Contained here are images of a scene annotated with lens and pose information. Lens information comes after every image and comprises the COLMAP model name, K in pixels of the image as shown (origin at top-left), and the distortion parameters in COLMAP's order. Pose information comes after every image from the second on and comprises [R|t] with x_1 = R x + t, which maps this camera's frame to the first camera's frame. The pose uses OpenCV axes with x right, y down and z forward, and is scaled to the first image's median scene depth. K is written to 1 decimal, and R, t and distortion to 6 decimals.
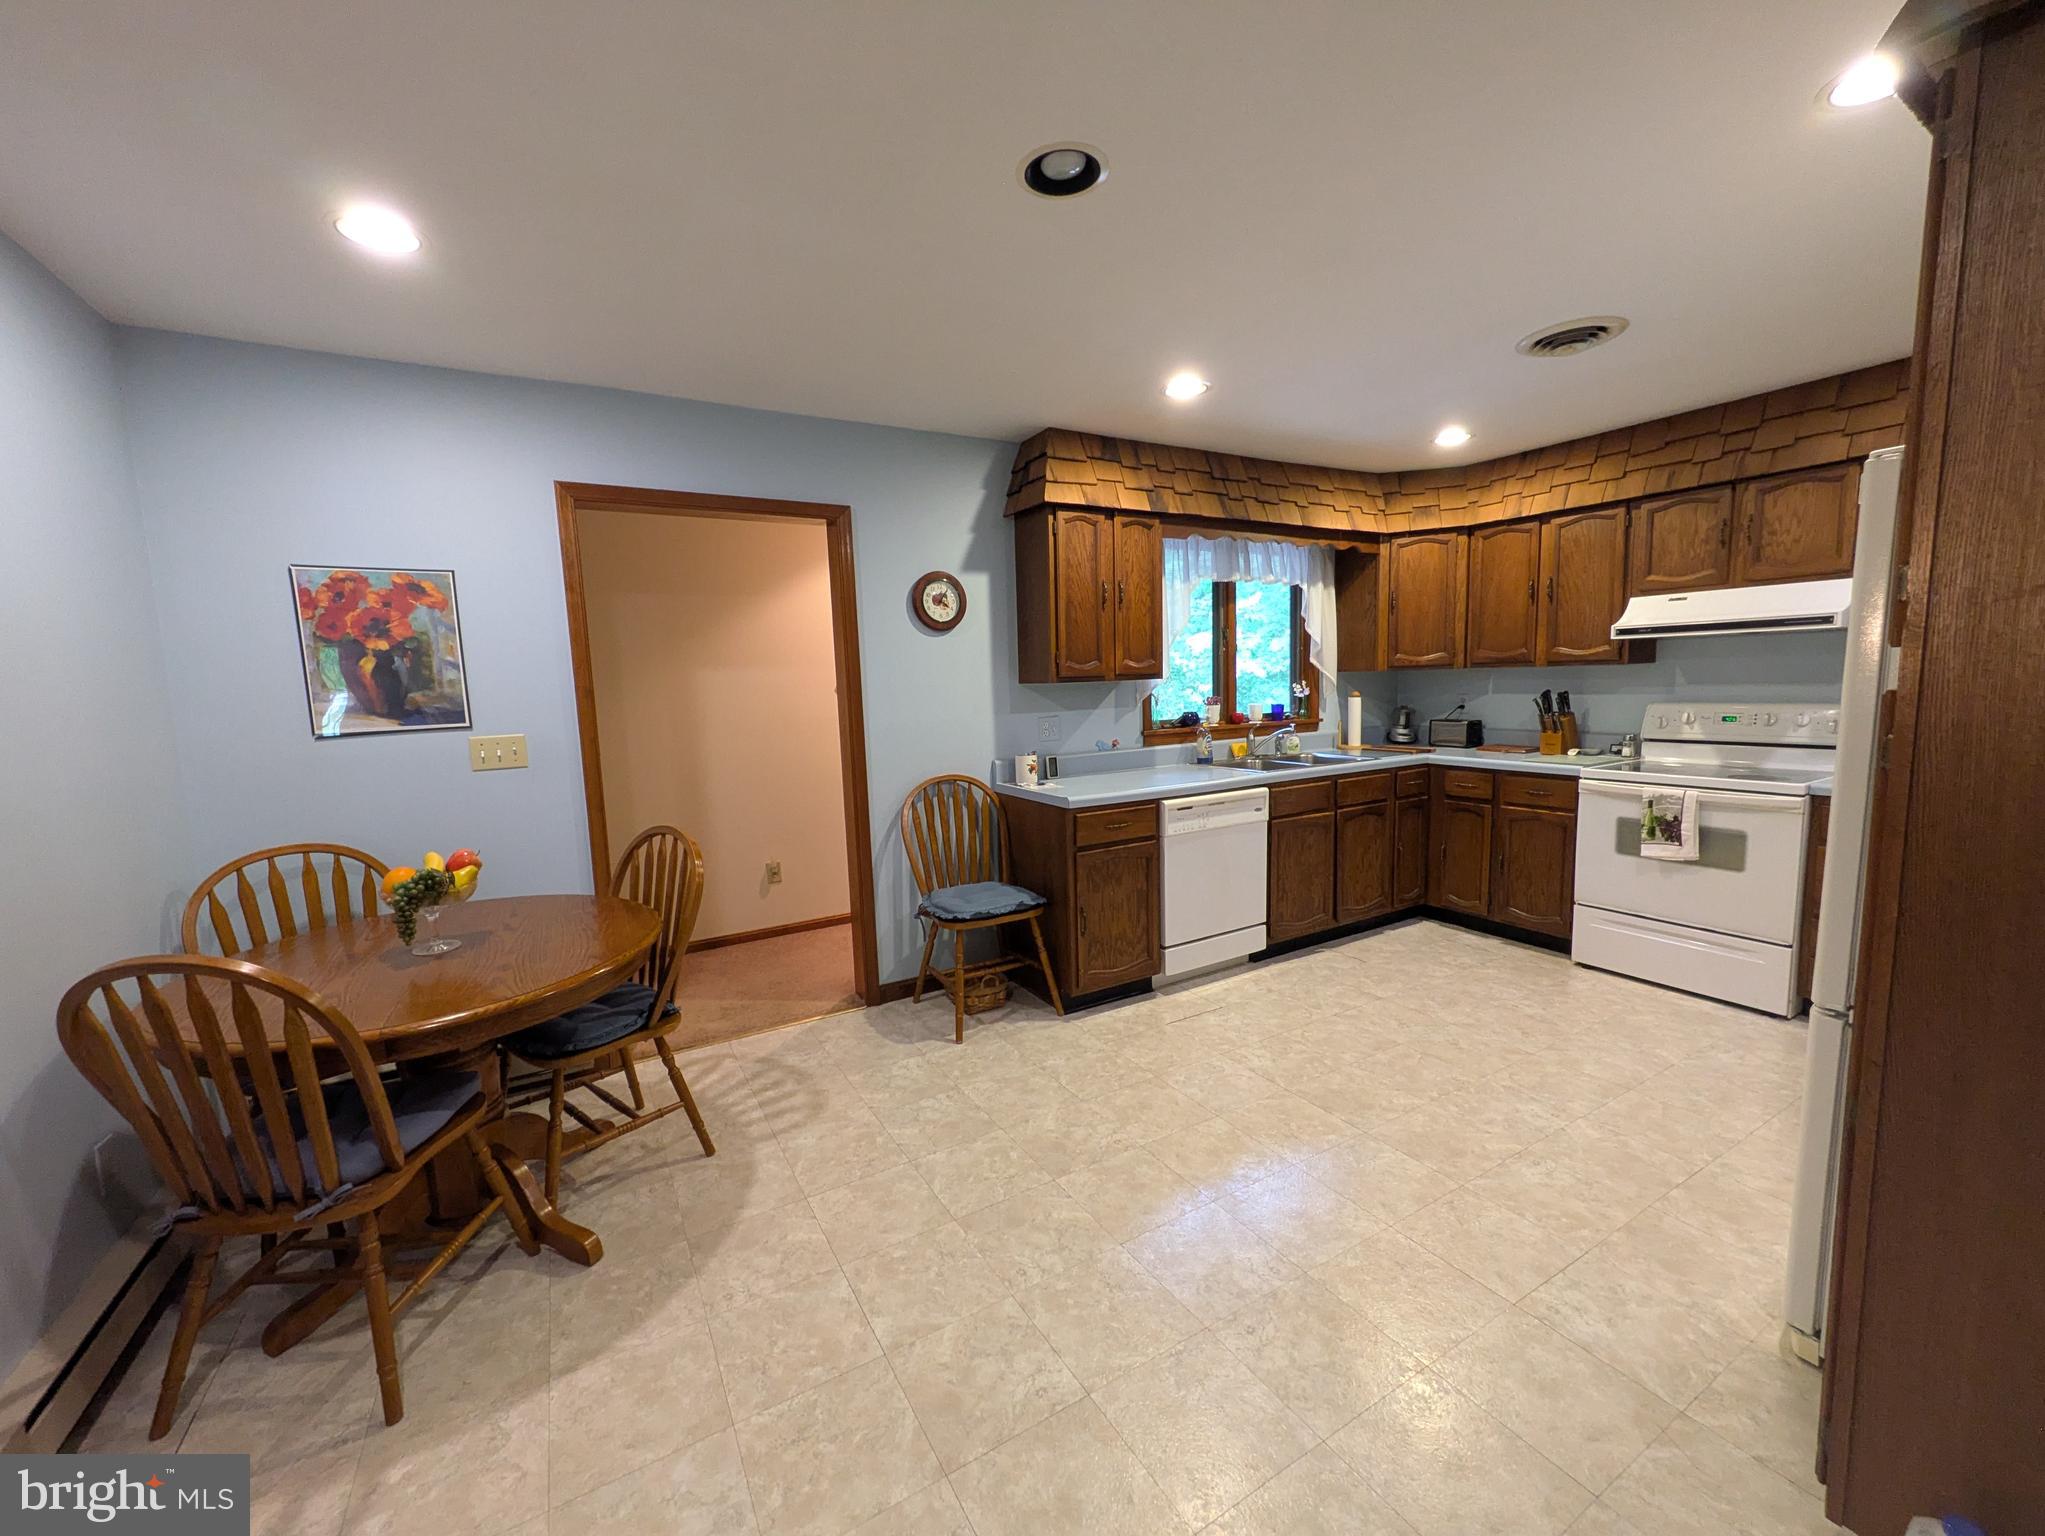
lens RADIAL K [[807.9, 0, 1031.4], [0, 807.9, 771.8], [0, 0, 1]] dist [0.001121, -0.000270]
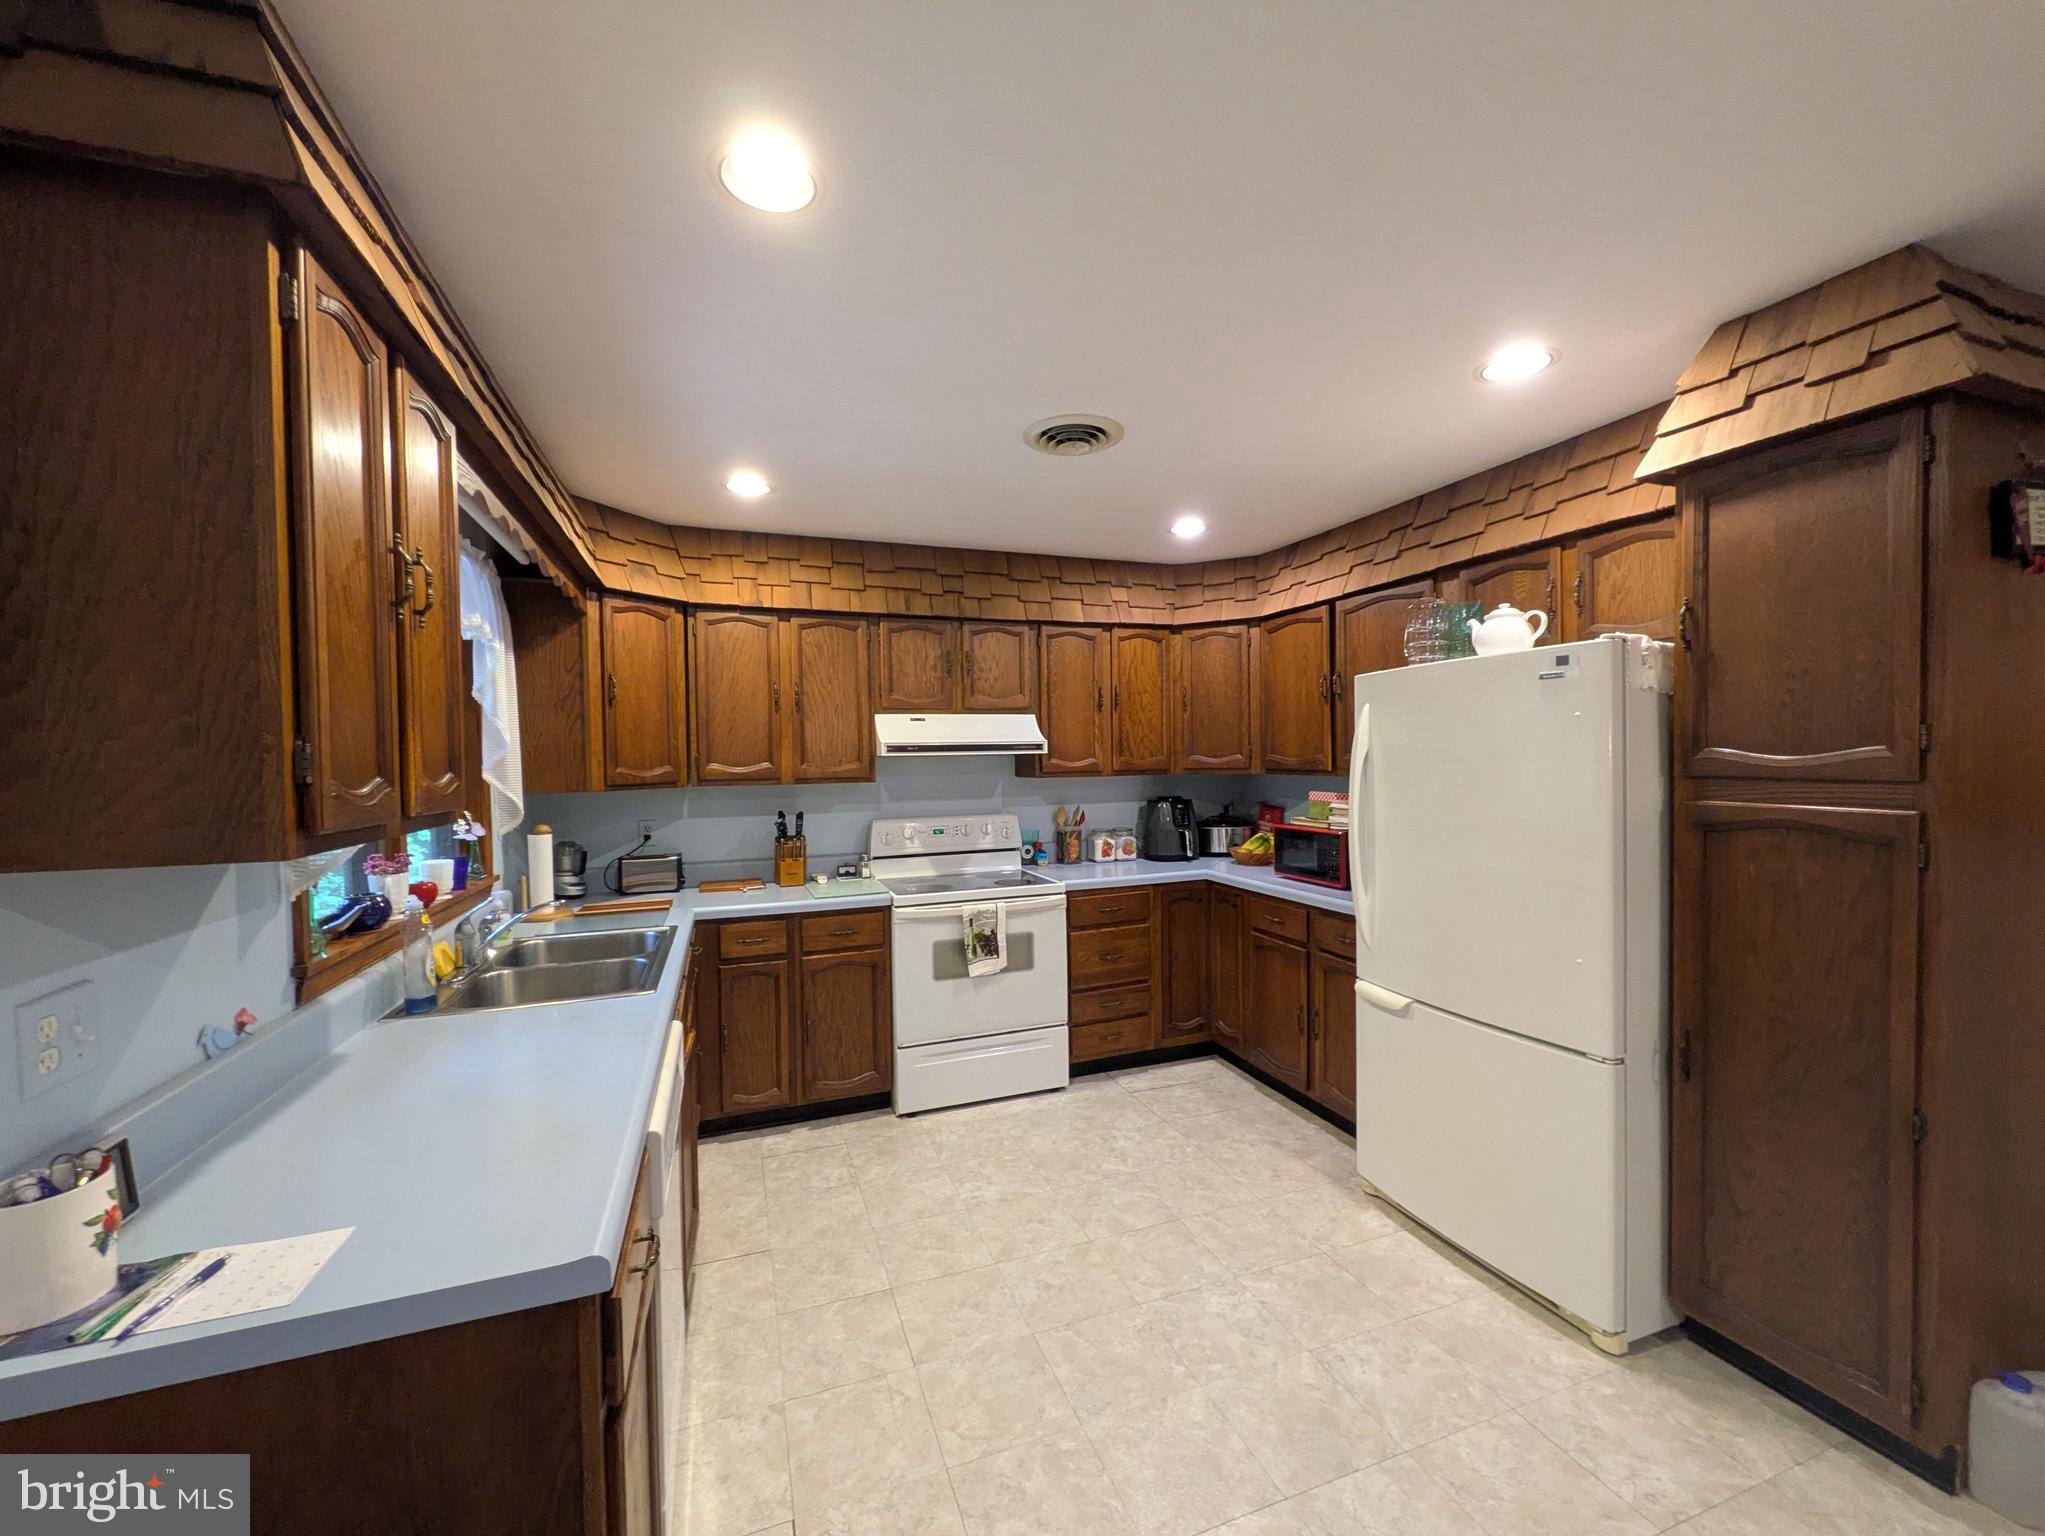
lens RADIAL K [[807.9, 0, 1031.4], [0, 807.9, 771.8], [0, 0, 1]] dist [0.001121, -0.000270]
pose [[0.186613, 0.010344, 0.982379, -0.180993], [0.125736, 0.991470, -0.034325, -0.092443], [-0.974354, 0.129926, 0.183720, 0.667386]]
